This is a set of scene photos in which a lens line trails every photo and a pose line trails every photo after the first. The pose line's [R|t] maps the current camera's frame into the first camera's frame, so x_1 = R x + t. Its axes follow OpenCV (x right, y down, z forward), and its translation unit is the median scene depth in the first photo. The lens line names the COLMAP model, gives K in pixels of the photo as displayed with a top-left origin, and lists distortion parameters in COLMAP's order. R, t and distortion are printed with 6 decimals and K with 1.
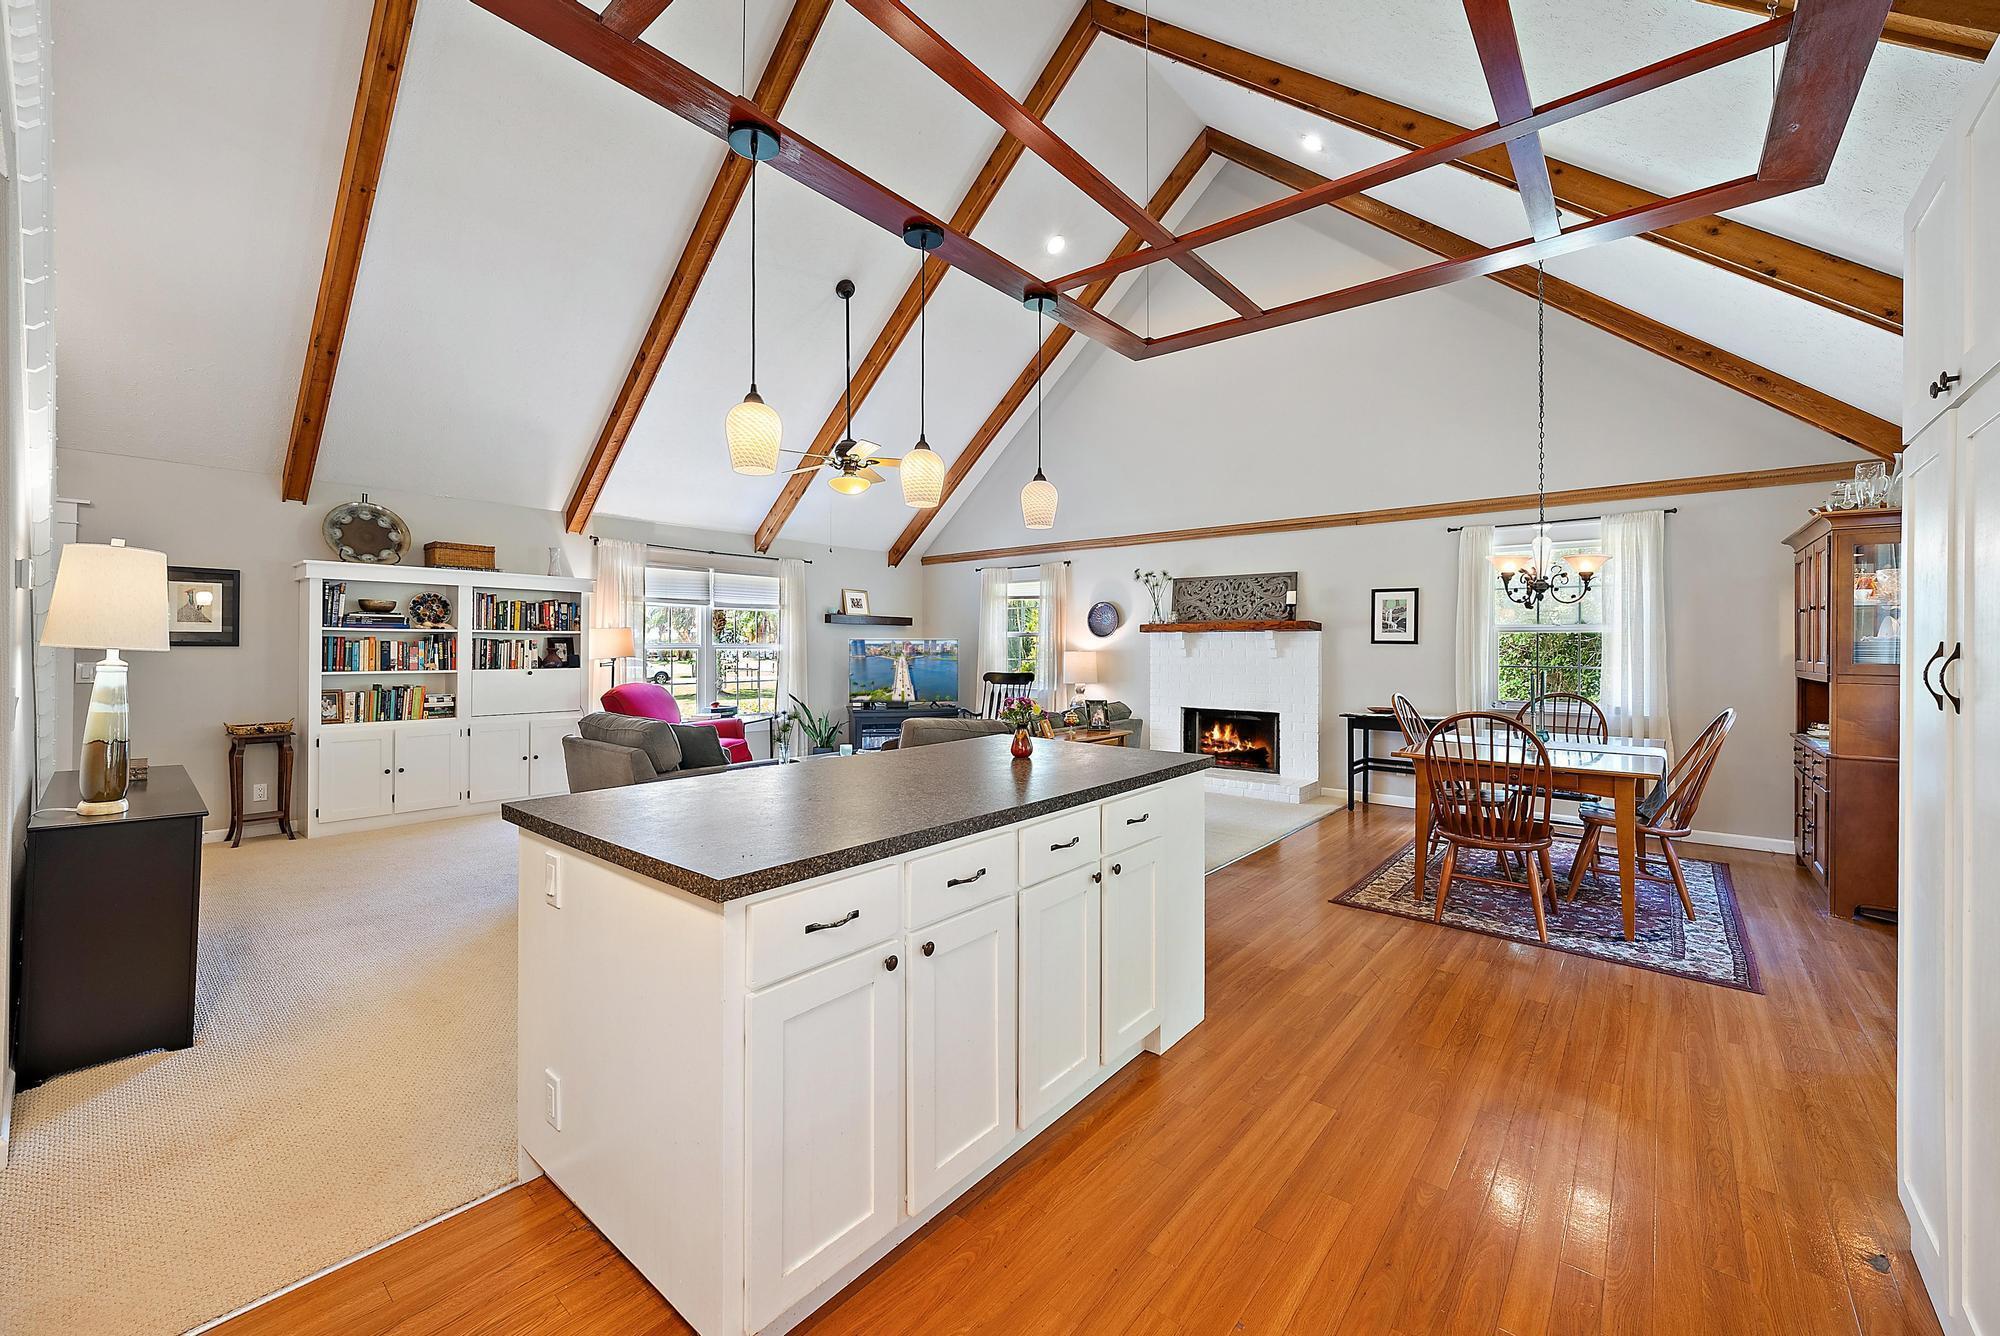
lens RADIAL K [[792.7, 0, 980.4], [0, 792.7, 660.7], [0, 0, 1]] dist [-0.001434, -0.000623]
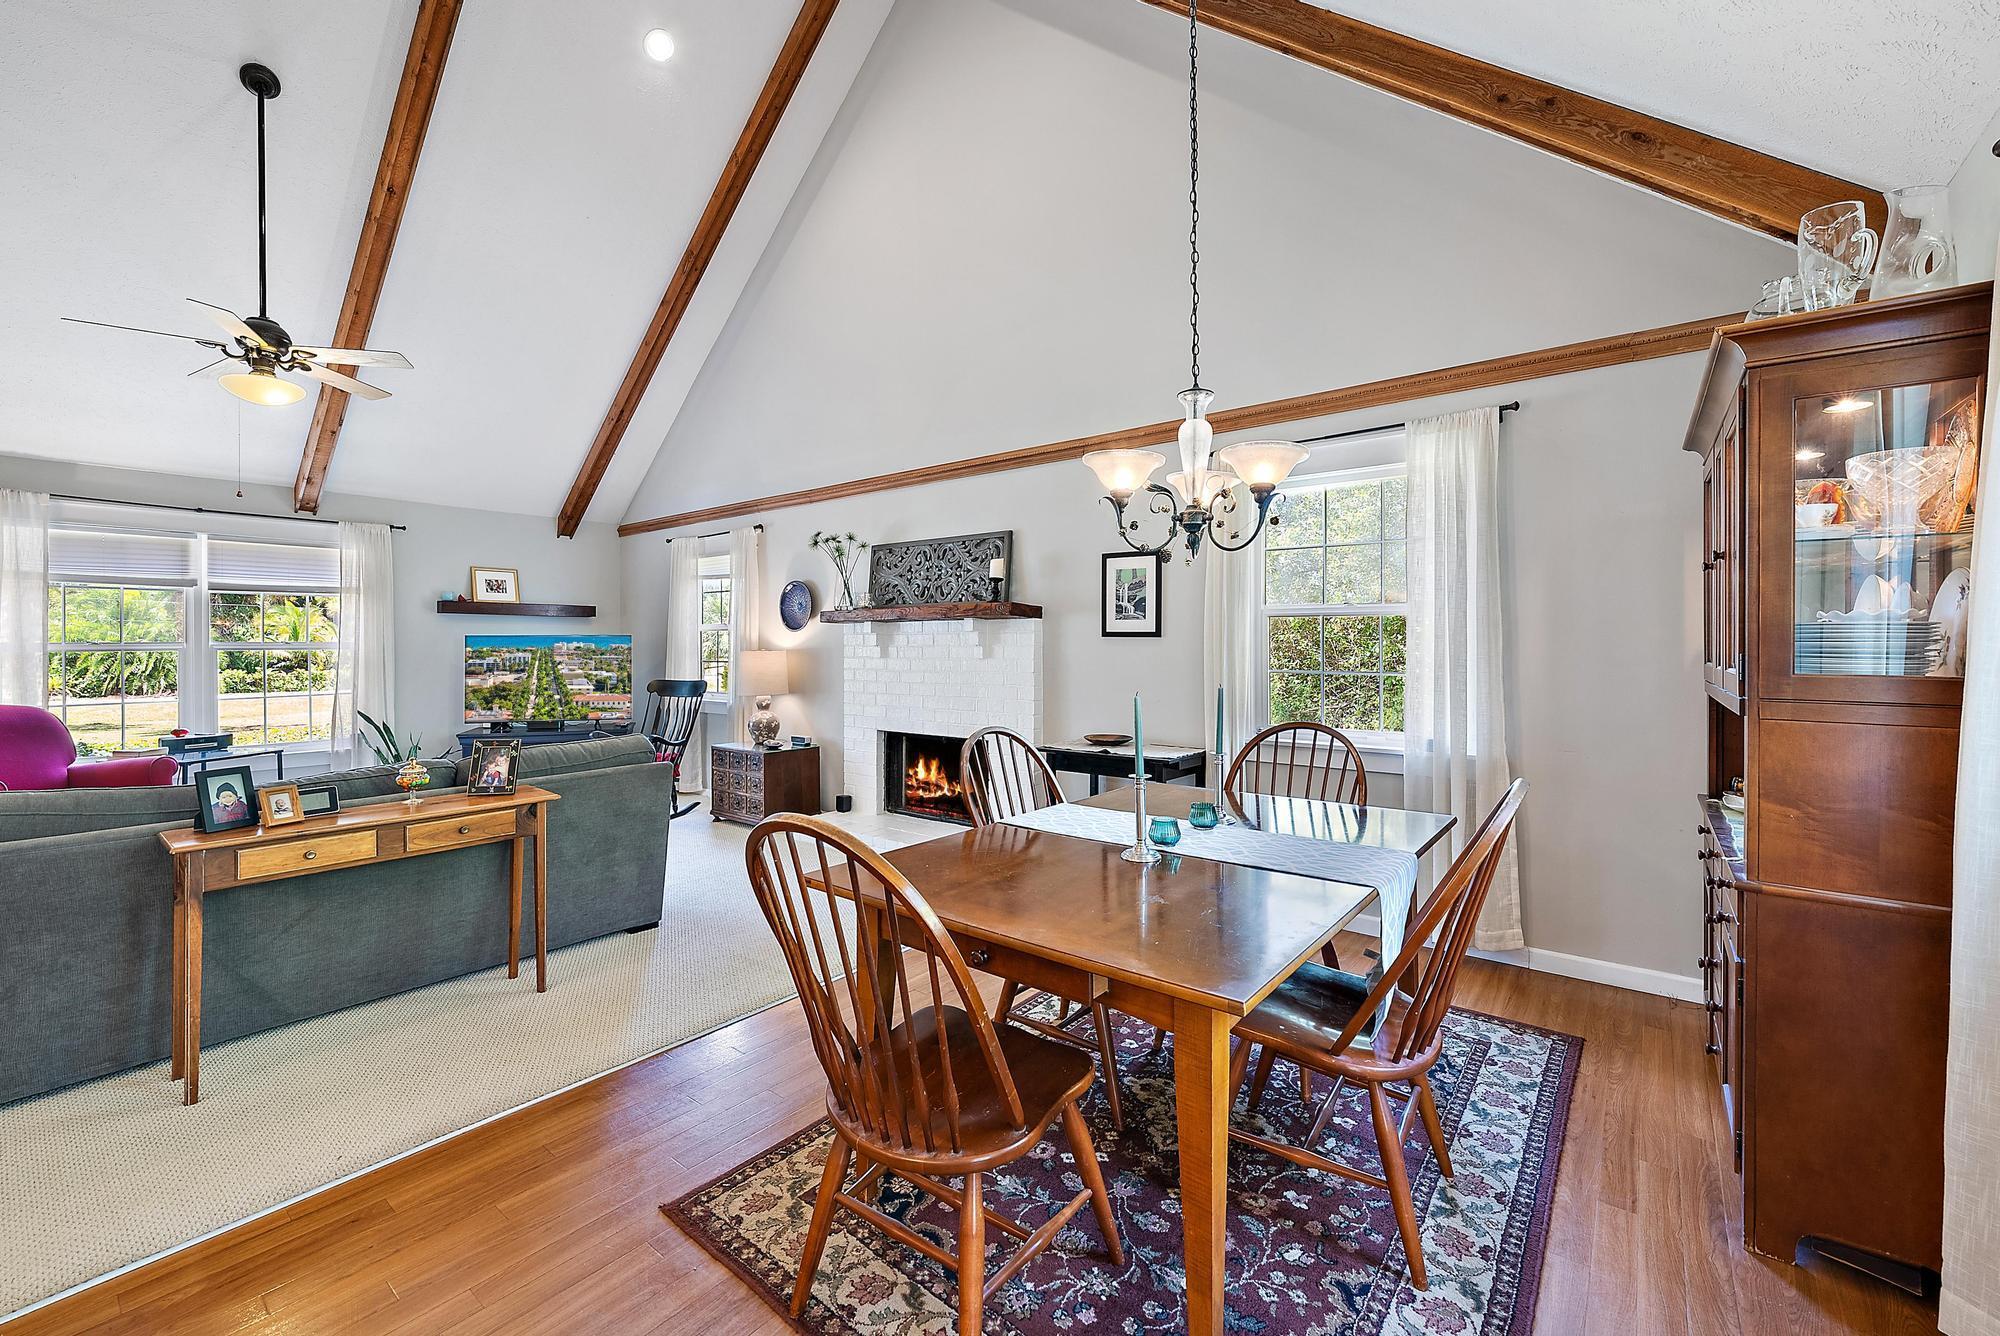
lens RADIAL K [[792.7, 0, 1016.3], [0, 792.7, 660.8], [0, 0, 1]] dist [-0.001434, -0.000623]
pose [[0.999510, -0.007111, 0.030485, 0.383096], [0.007001, 0.999969, 0.003722, -0.004847], [-0.030511, -0.003506, 0.999528, 0.333513]]
